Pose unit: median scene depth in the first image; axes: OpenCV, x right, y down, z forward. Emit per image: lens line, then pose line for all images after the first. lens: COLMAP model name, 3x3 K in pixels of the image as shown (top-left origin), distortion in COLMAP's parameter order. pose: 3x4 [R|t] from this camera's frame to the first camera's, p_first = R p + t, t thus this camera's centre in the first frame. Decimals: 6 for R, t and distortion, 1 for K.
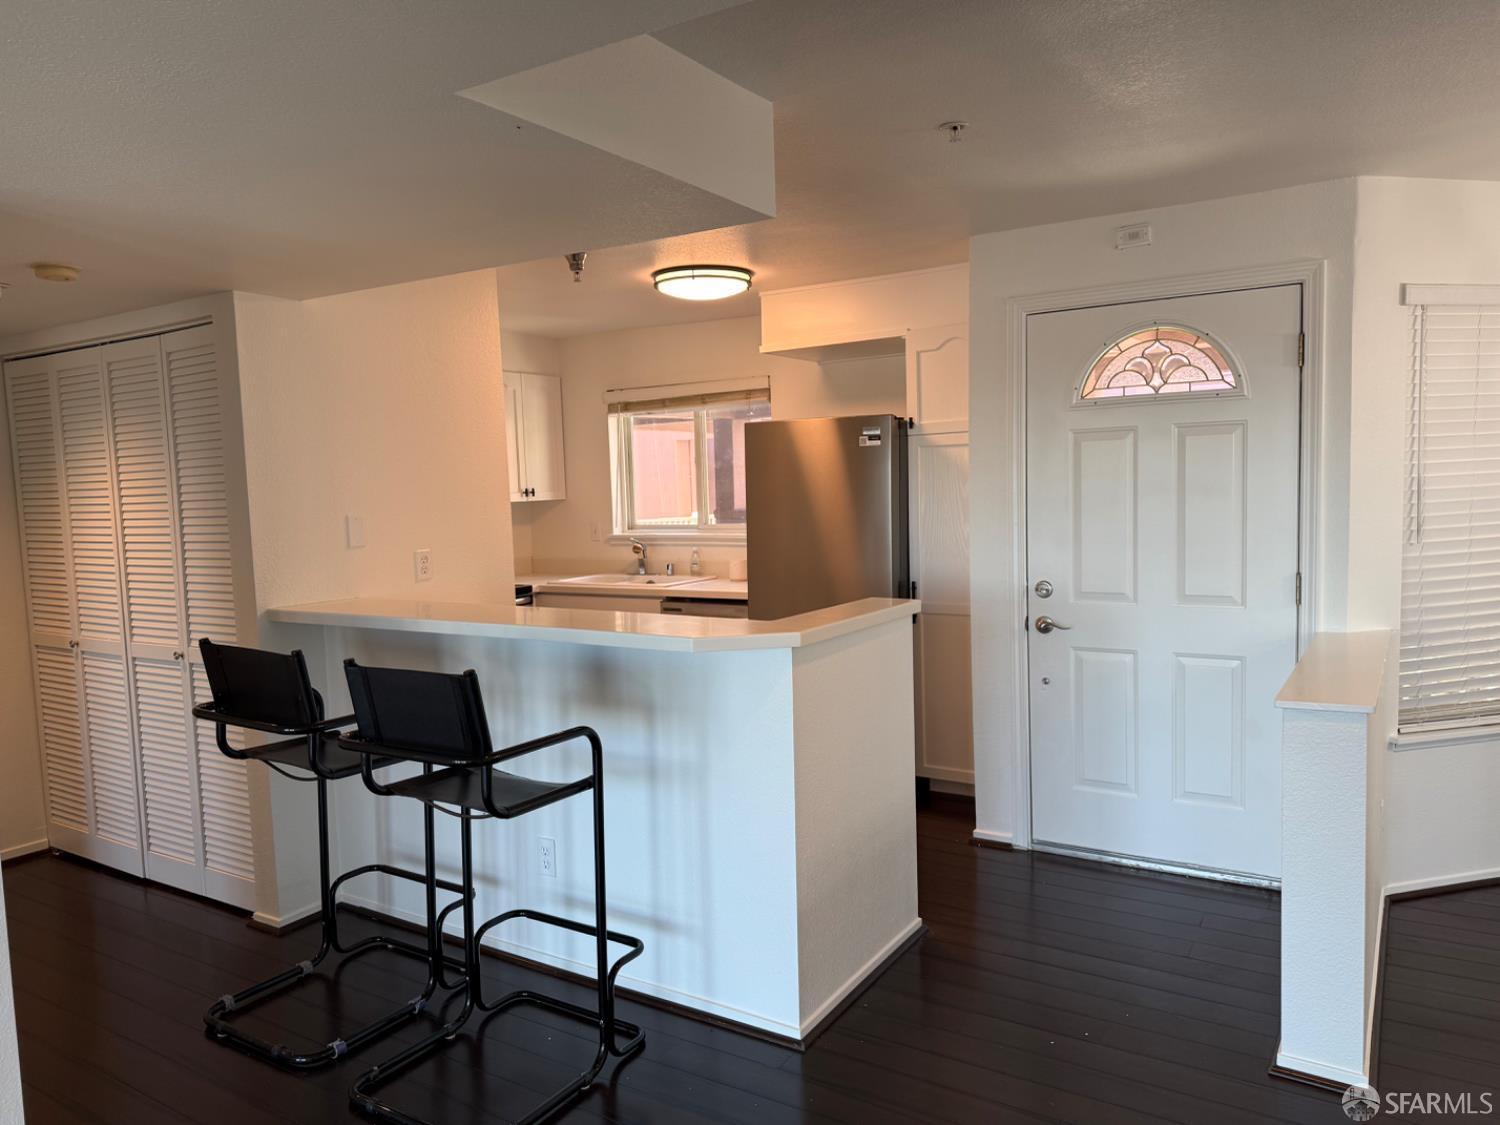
lens RADIAL K [[1042.0, 0, 744.4], [0, 1042.0, 561.0], [0, 0, 1]] dist [0.020556, -0.027509]
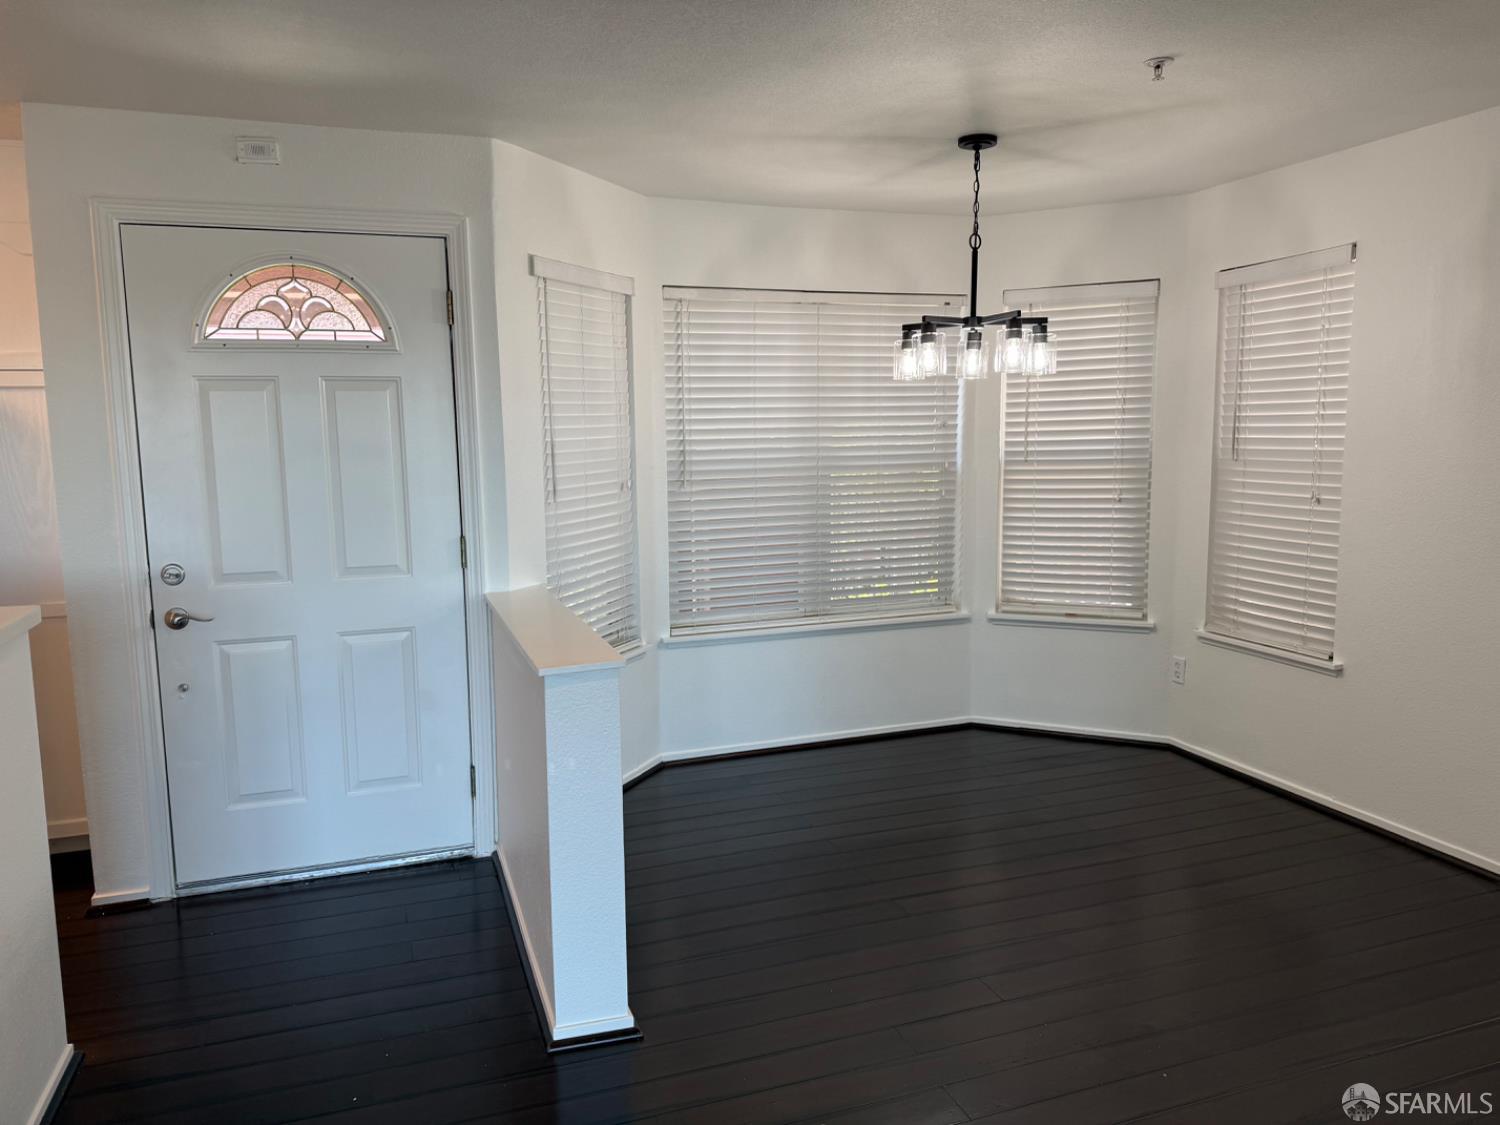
lens RADIAL K [[1042.0, 0, 753.6], [0, 1042.0, 565.2], [0, 0, 1]] dist [0.020556, -0.027509]
pose [[0.623907, -0.074627, 0.777928, -0.061678], [0.053172, 0.997177, 0.053016, 0.001287], [-0.779688, 0.008287, 0.626113, 0.157374]]
